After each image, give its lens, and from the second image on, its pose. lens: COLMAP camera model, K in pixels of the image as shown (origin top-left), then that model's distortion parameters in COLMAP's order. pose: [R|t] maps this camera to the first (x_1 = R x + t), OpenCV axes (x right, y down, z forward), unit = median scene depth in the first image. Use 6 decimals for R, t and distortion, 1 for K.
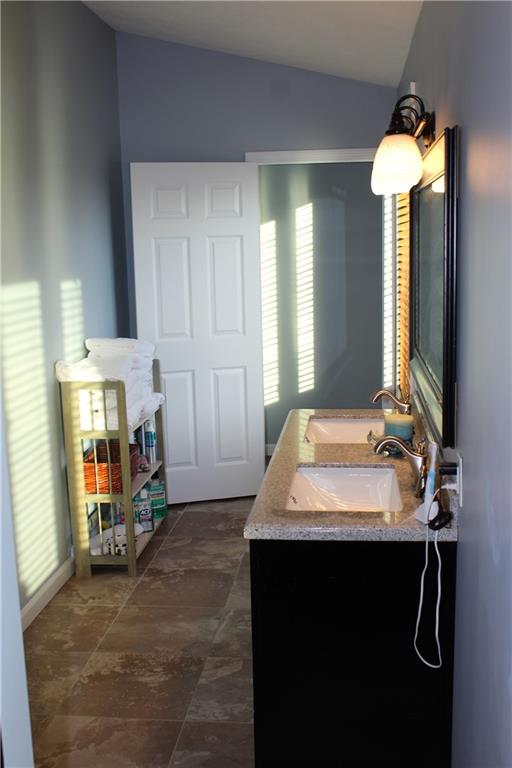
lens RADIAL K [[873.3, 0, 255.0], [0, 873.3, 384.0], [0, 0, 1]] dist [0.019924, 0.000000]
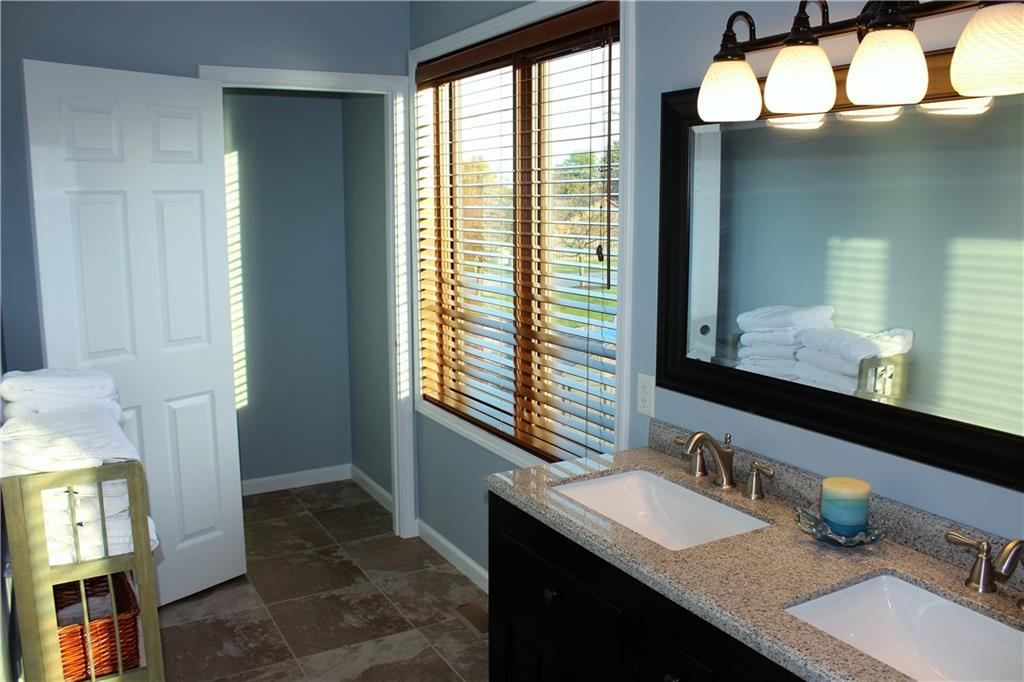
lens RADIAL K [[849.4, 0, 545.4], [0, 849.4, 360.1], [0, 0, 1]] dist [-0.046007, 0.056906]
pose [[0.787800, -0.076113, 0.611210, -0.261594], [0.067336, 0.997030, 0.037368, -0.065290], [-0.612239, 0.011718, 0.790586, 0.441795]]
